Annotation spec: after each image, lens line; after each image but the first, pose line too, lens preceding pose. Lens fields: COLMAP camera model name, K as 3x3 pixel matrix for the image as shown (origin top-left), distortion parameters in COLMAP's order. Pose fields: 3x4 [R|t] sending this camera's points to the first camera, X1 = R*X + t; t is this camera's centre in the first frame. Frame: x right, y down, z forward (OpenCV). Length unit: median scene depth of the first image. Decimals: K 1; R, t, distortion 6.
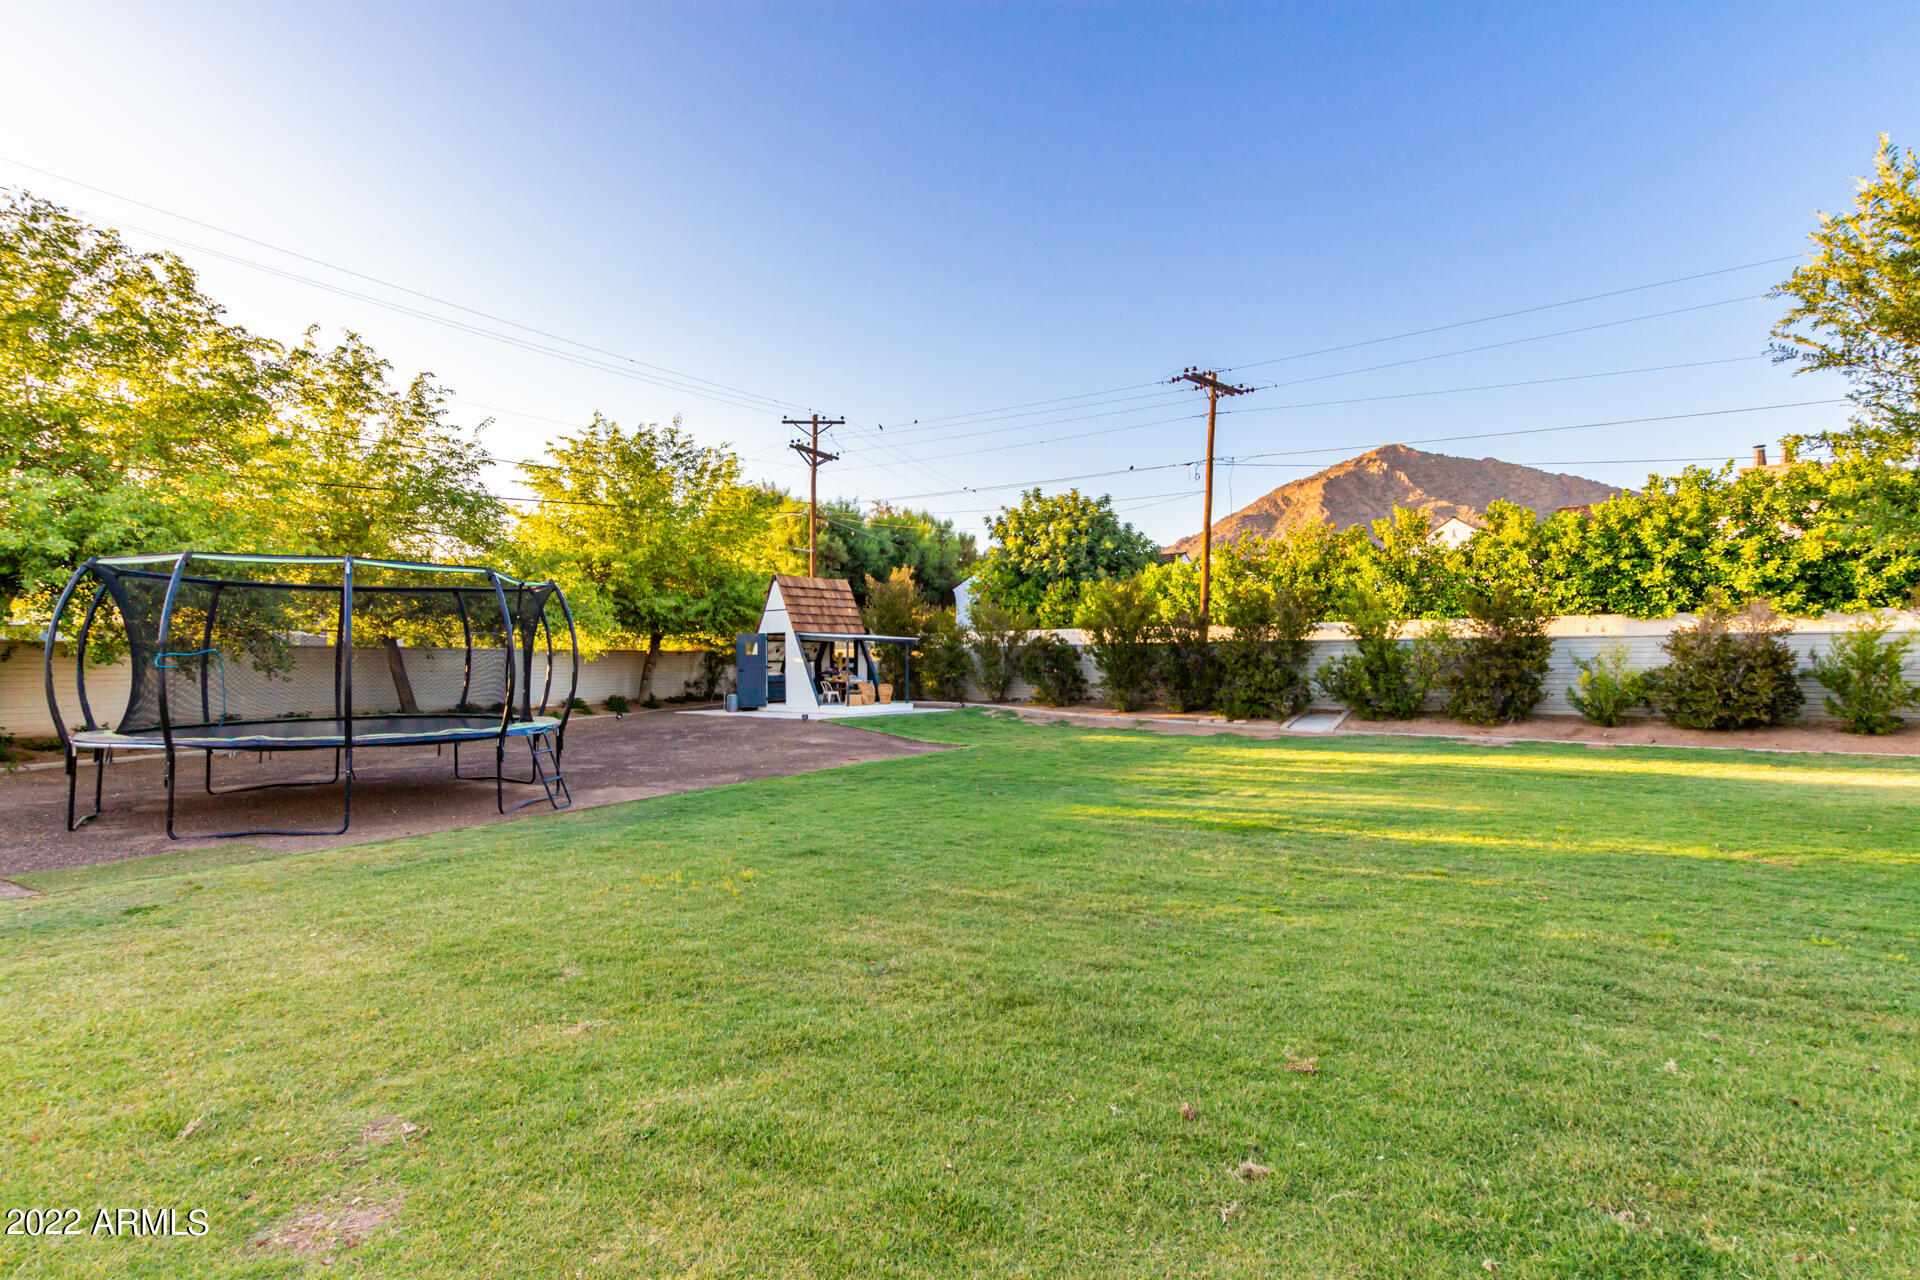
lens RADIAL K [[890.5, 0, 969.9], [0, 890.5, 653.4], [0, 0, 1]] dist [-0.002388, -0.000401]
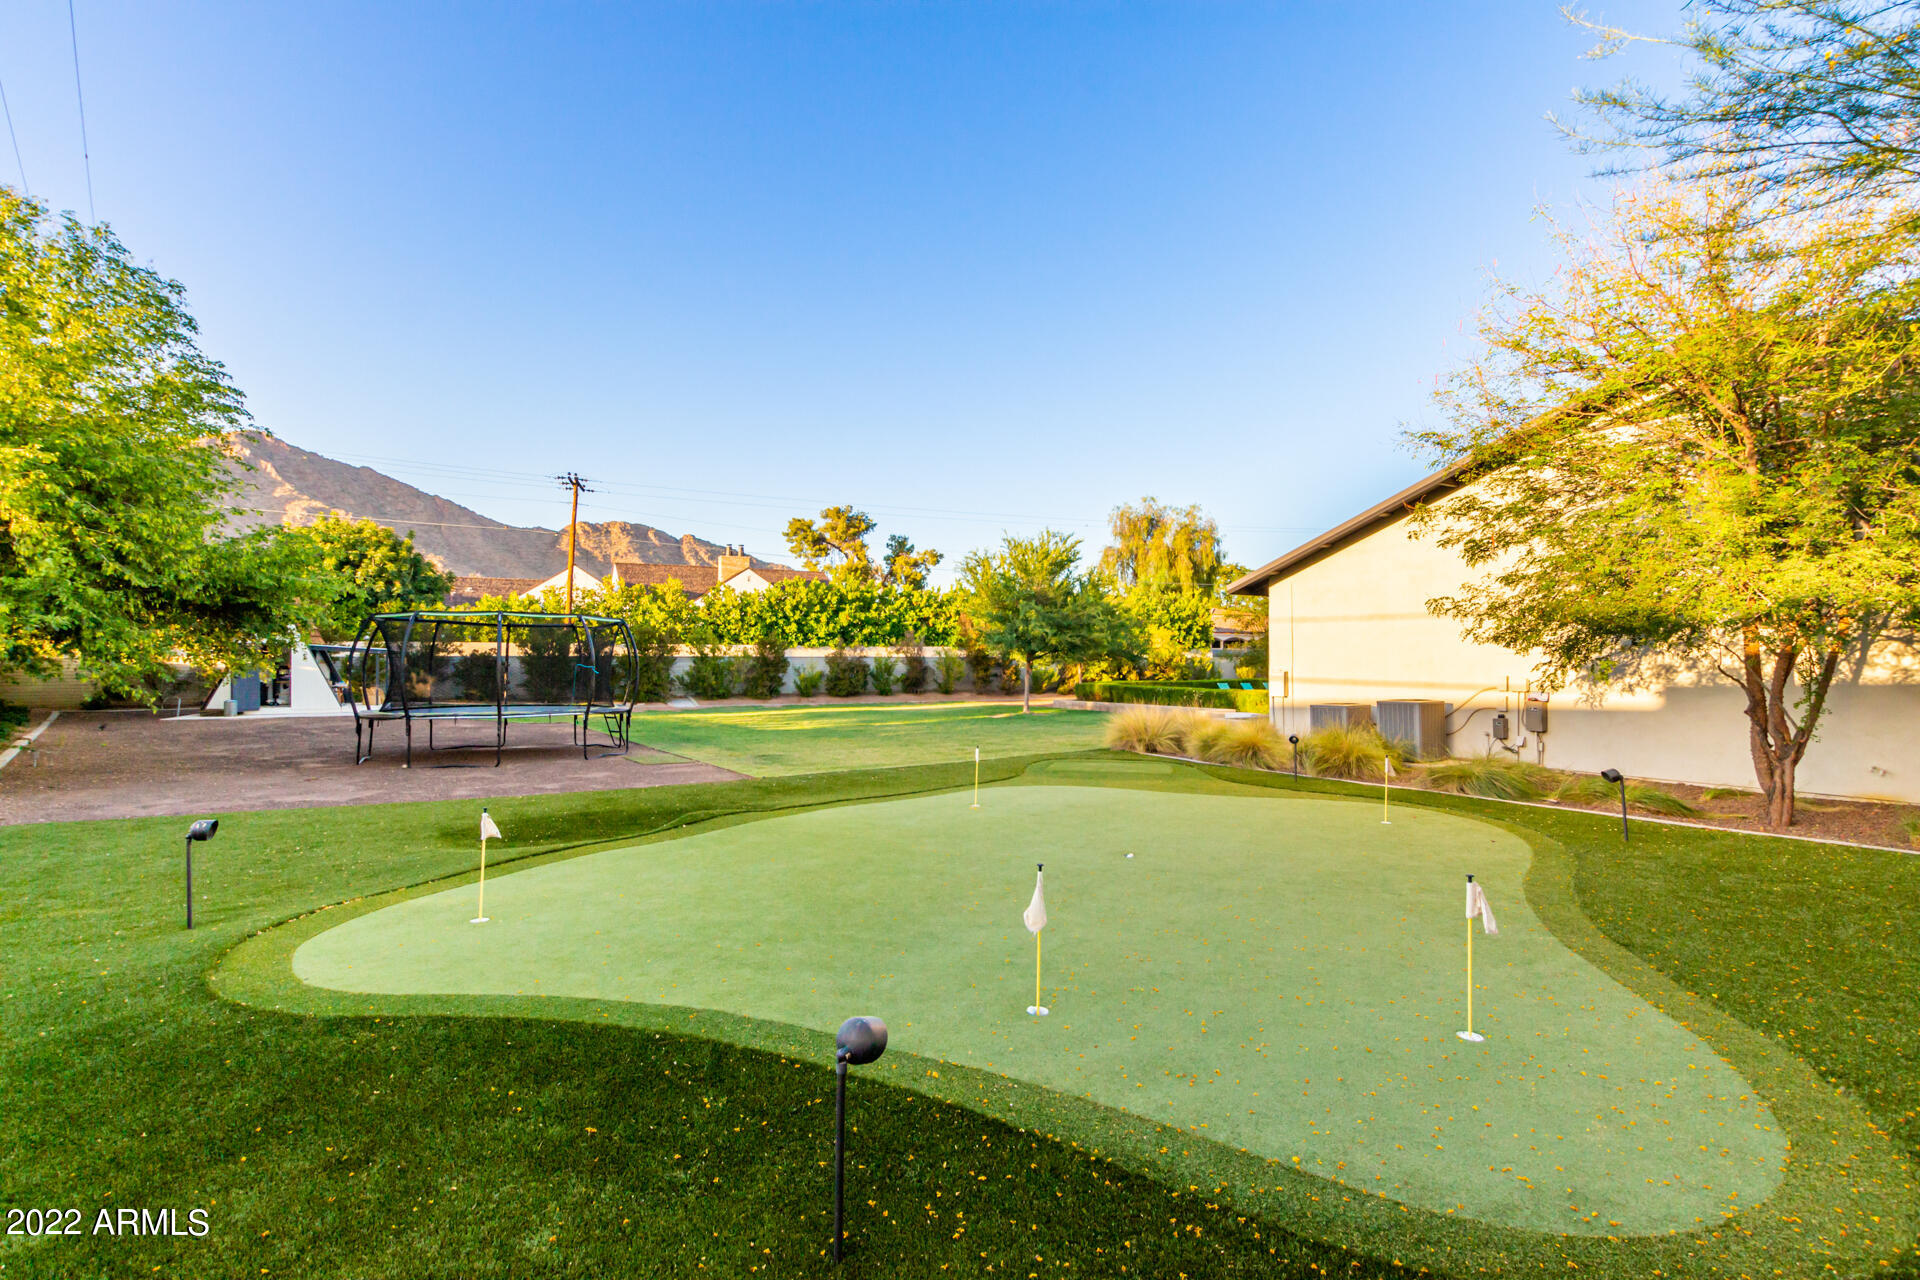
lens RADIAL K [[890.5, 0, 953.7], [0, 890.5, 645.8], [0, 0, 1]] dist [-0.002388, -0.000401]
pose [[0.418193, 0.023673, 0.908049, -0.994441], [-0.005634, 0.999709, -0.023468, 0.003179], [-0.908341, 0.004699, 0.418205, -0.238185]]
